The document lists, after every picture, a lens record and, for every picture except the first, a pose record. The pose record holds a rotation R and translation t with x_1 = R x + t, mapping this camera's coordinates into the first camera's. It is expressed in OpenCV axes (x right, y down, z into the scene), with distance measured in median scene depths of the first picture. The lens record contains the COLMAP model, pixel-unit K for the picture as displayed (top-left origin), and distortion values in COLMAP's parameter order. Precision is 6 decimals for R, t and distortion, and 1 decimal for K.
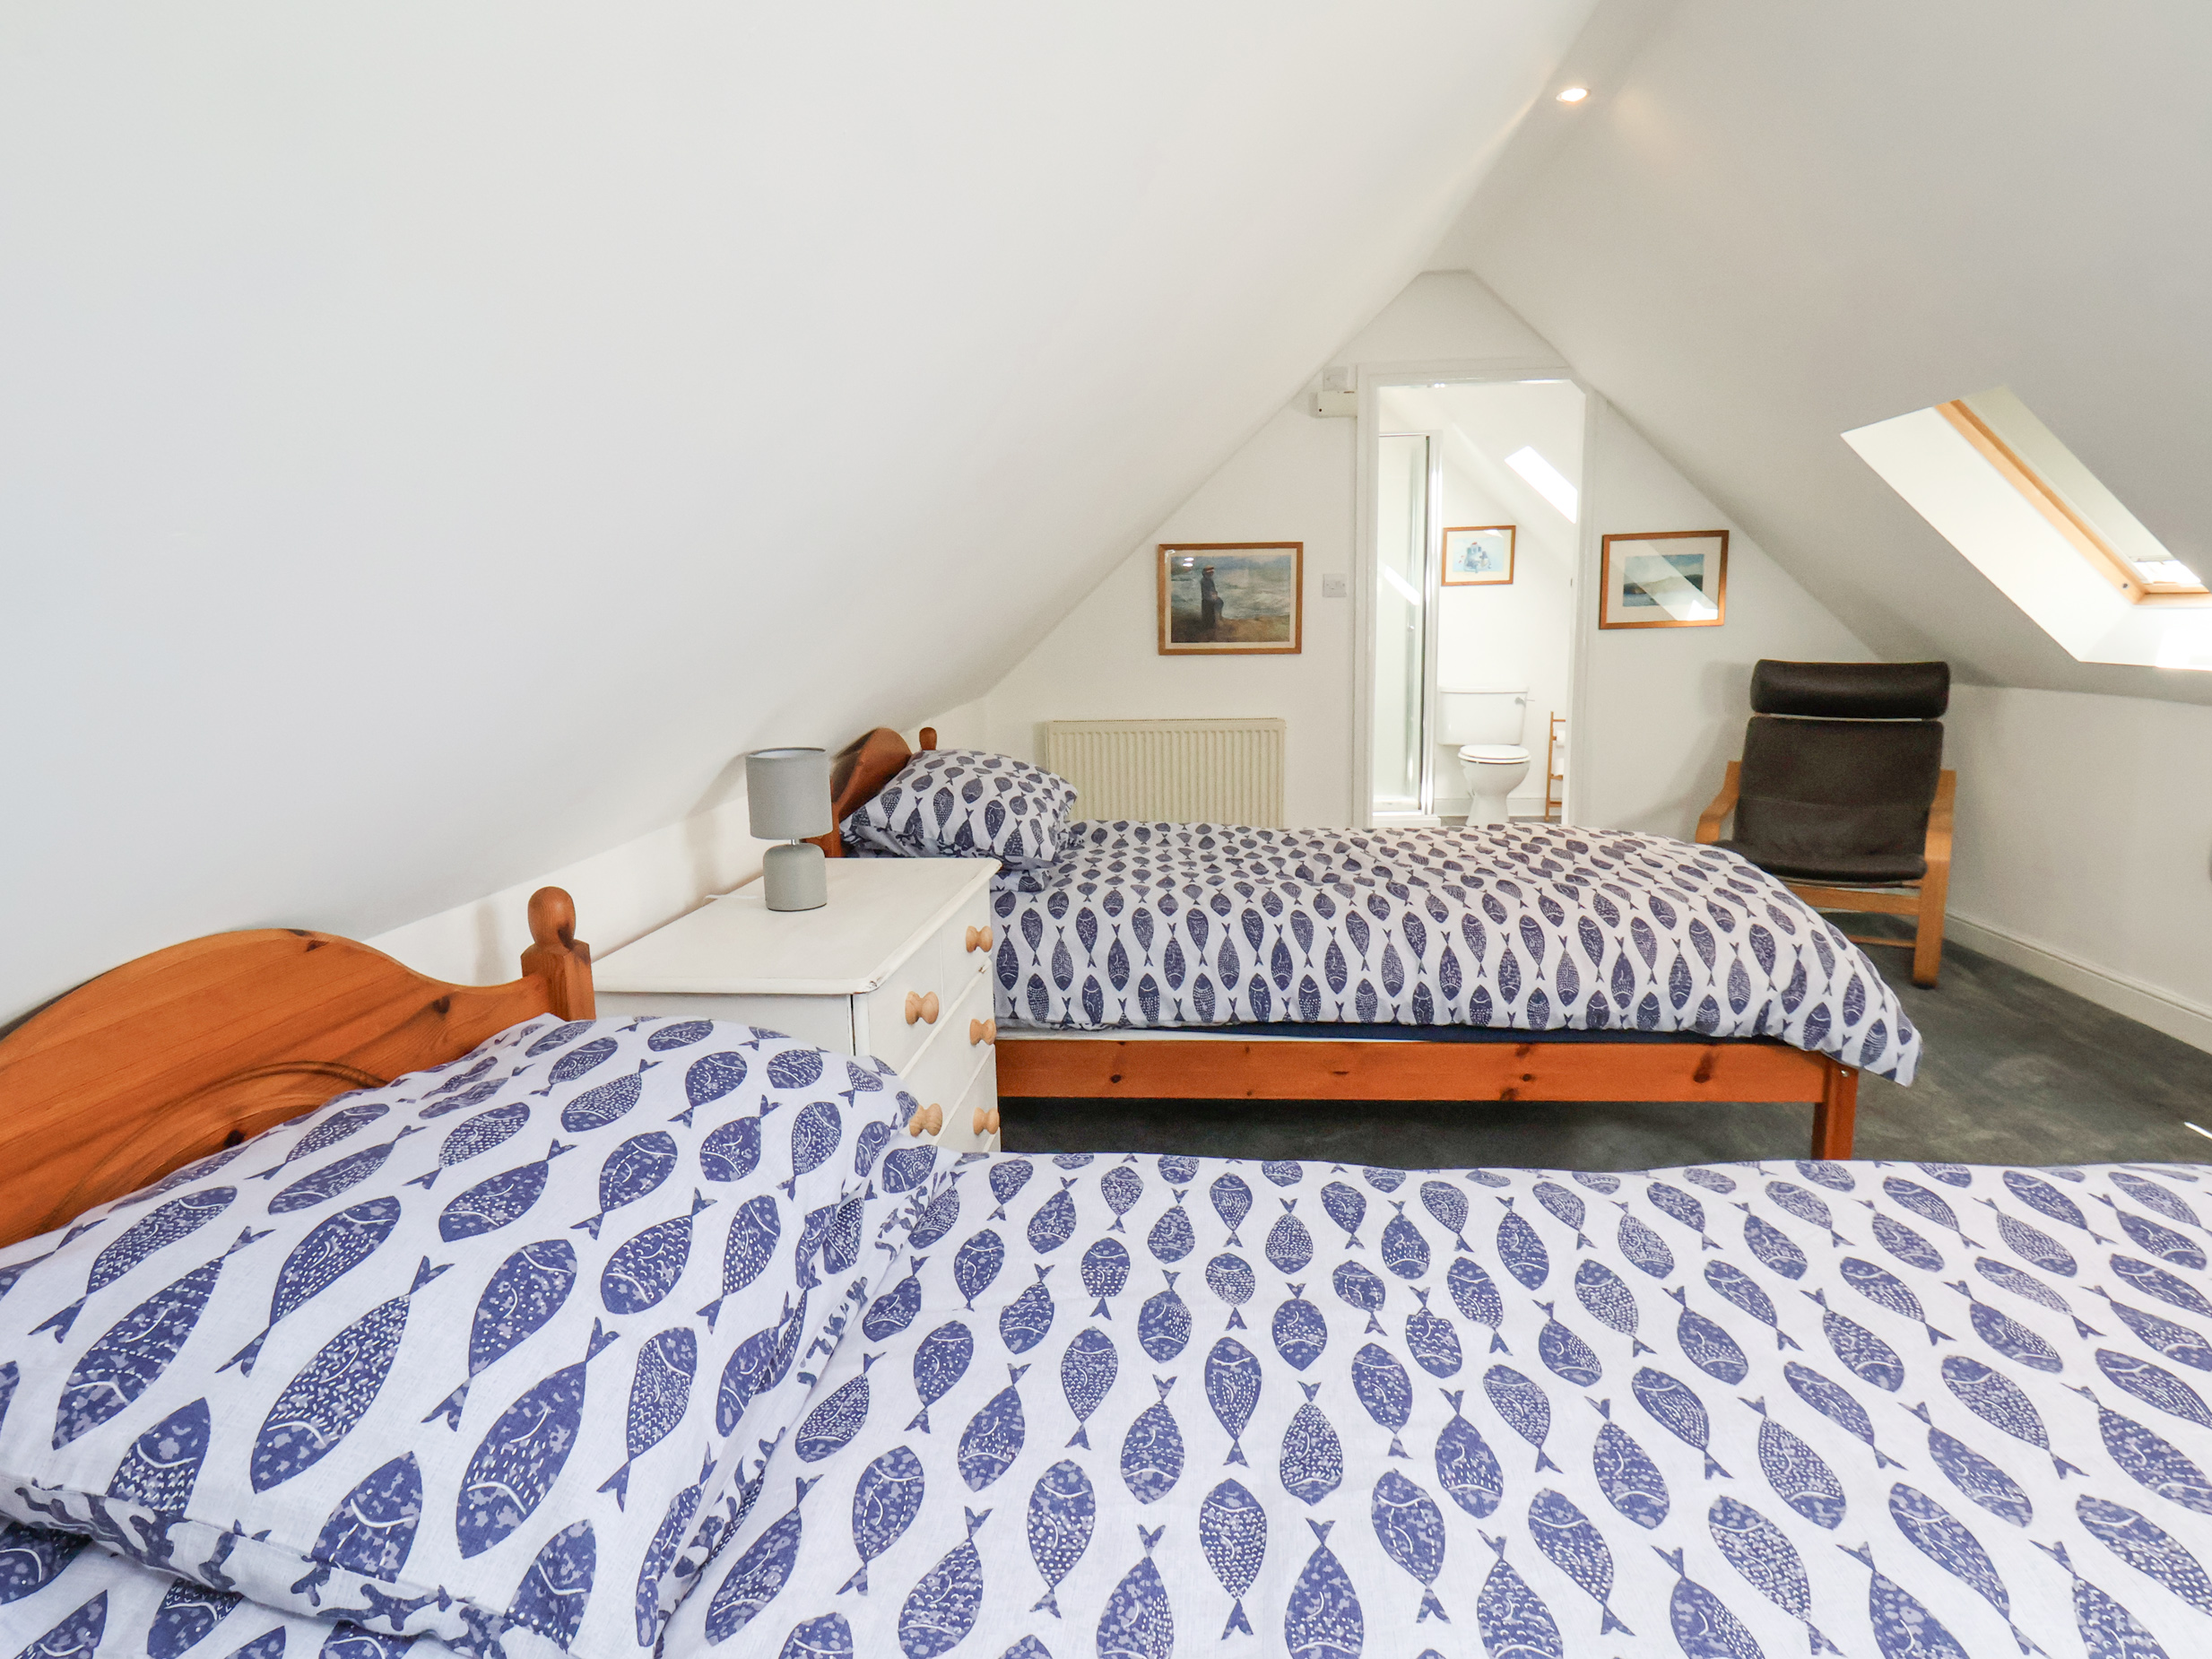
lens RADIAL K [[1188.1, 0, 1103.5], [0, 1188.1, 835.8], [0, 0, 1]] dist [-0.021115, -0.001882]
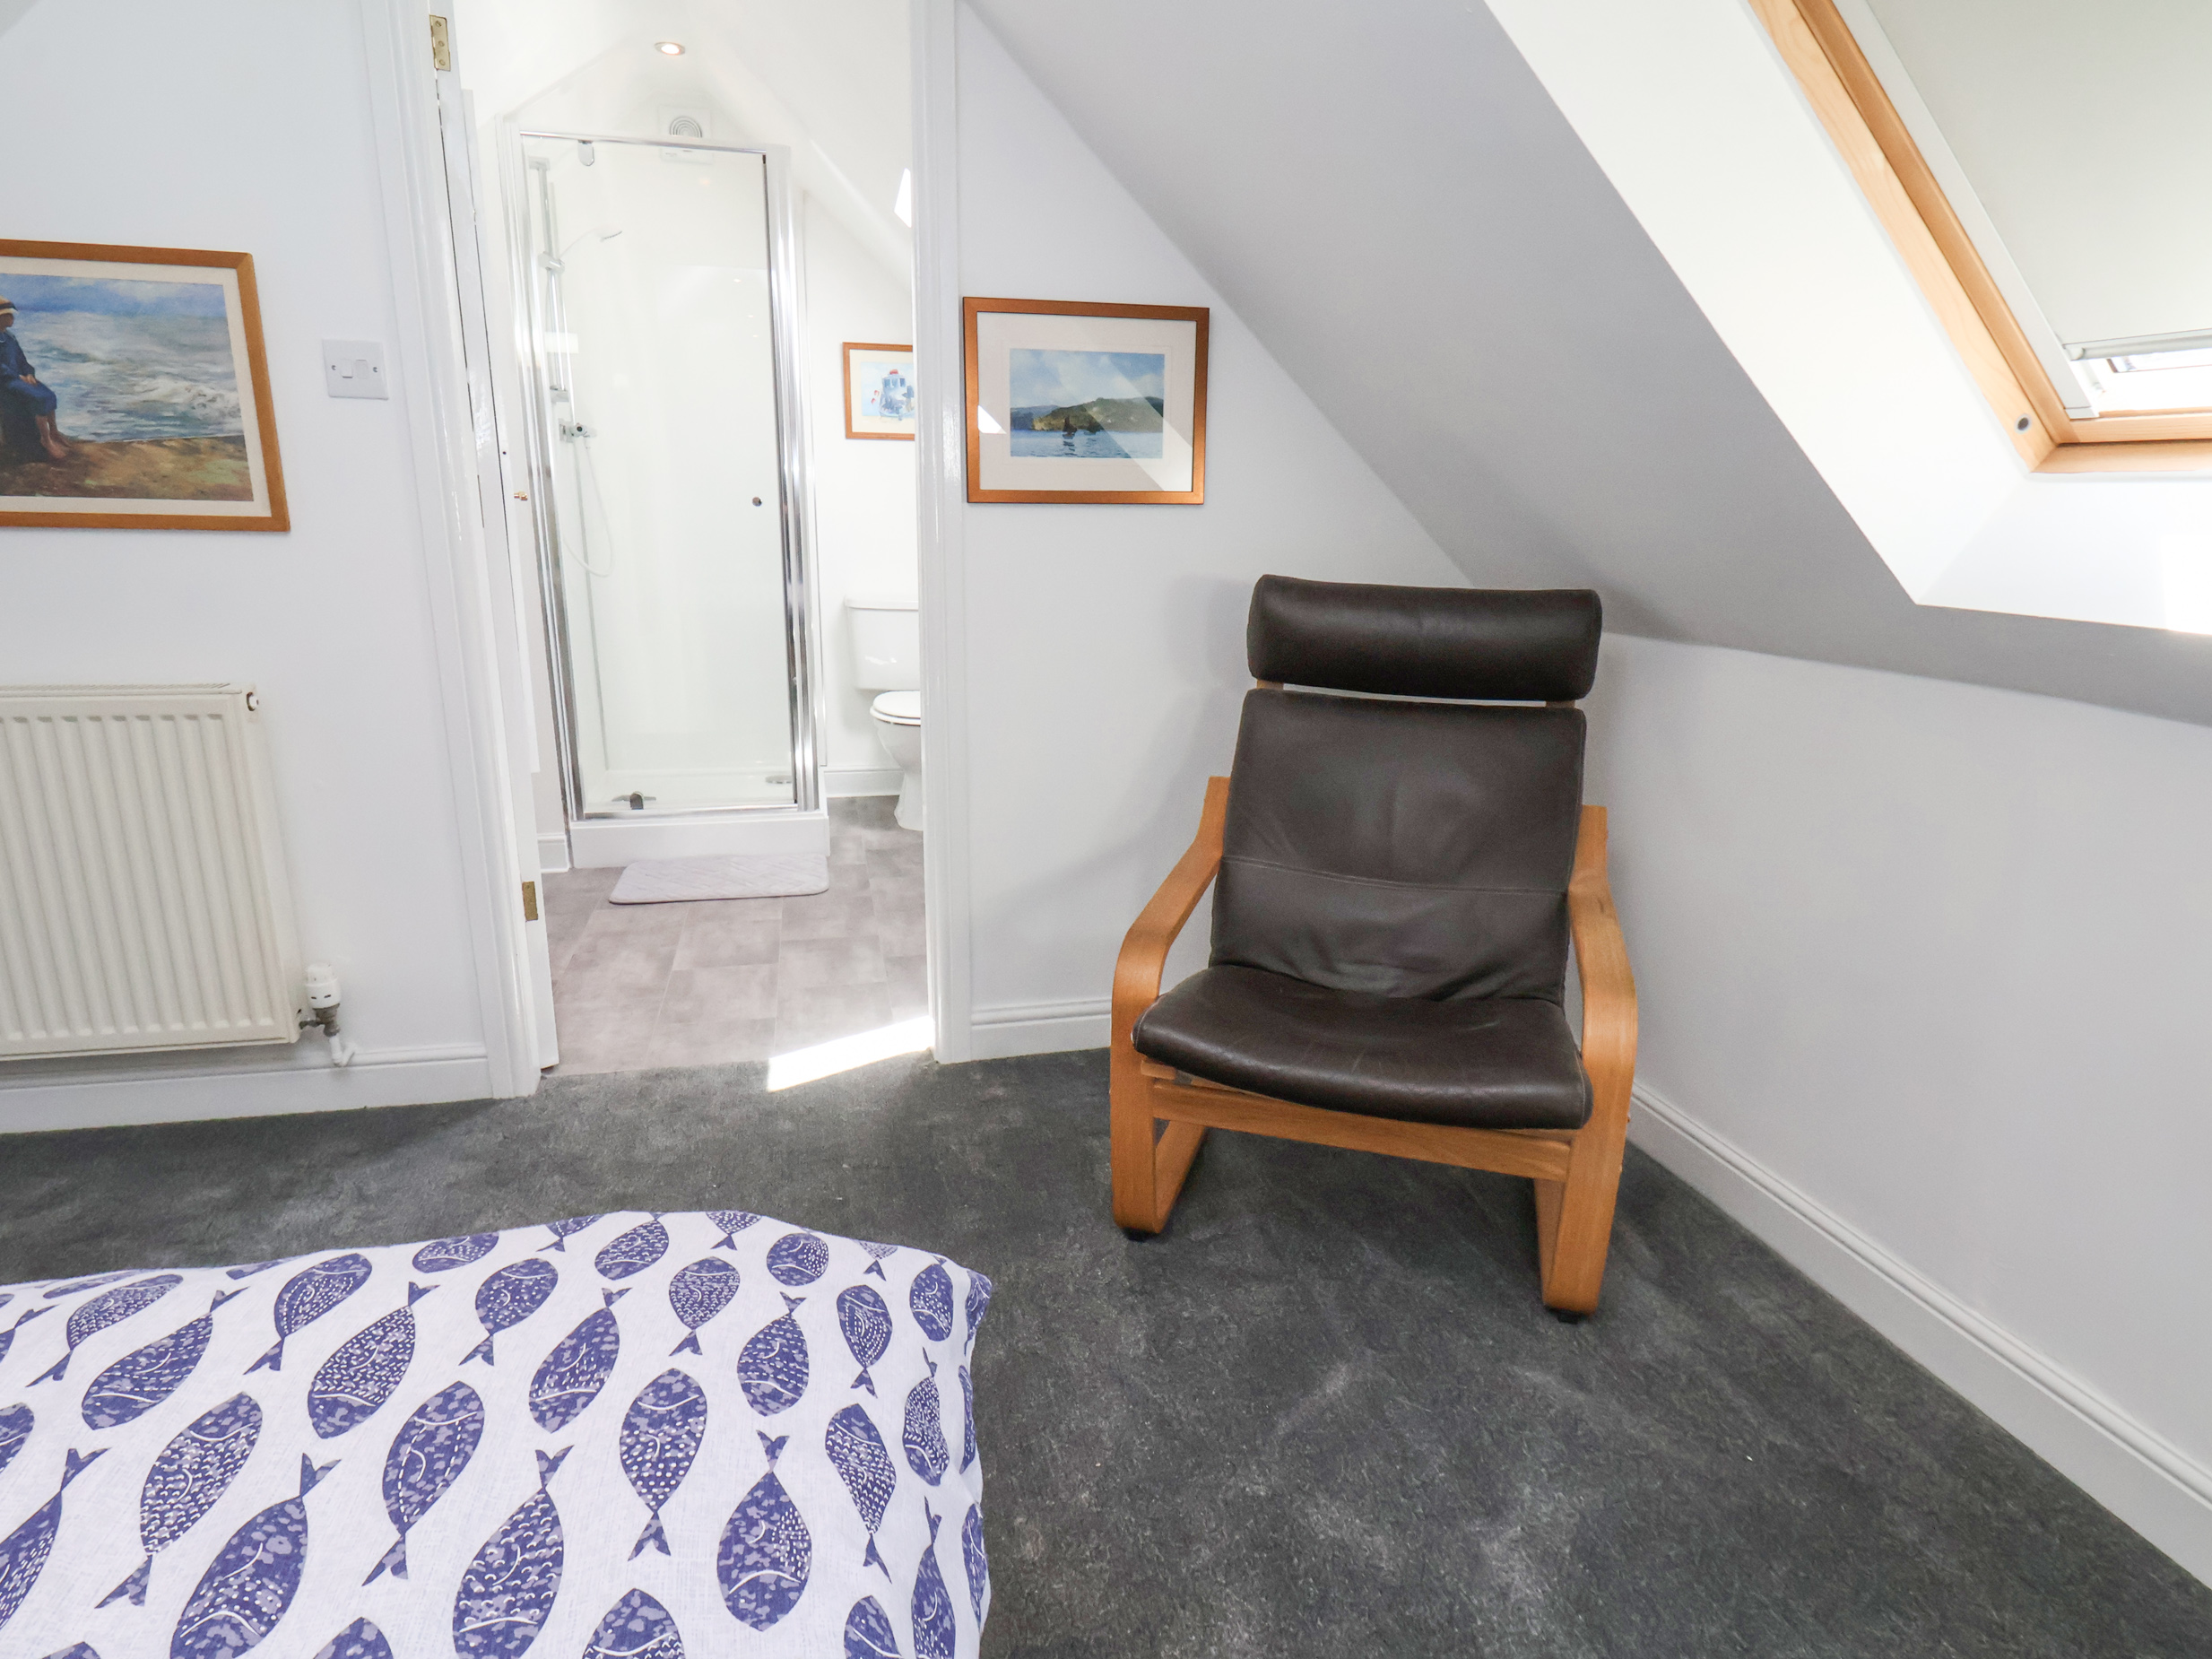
lens RADIAL K [[1188.1, 0, 1103.5], [0, 1188.1, 835.8], [0, 0, 1]] dist [-0.021115, -0.001882]
pose [[0.939815, -0.047999, 0.338294, 0.293919], [0.015990, 0.995177, 0.096779, -0.081971], [-0.341308, -0.085545, 0.936051, 0.502883]]
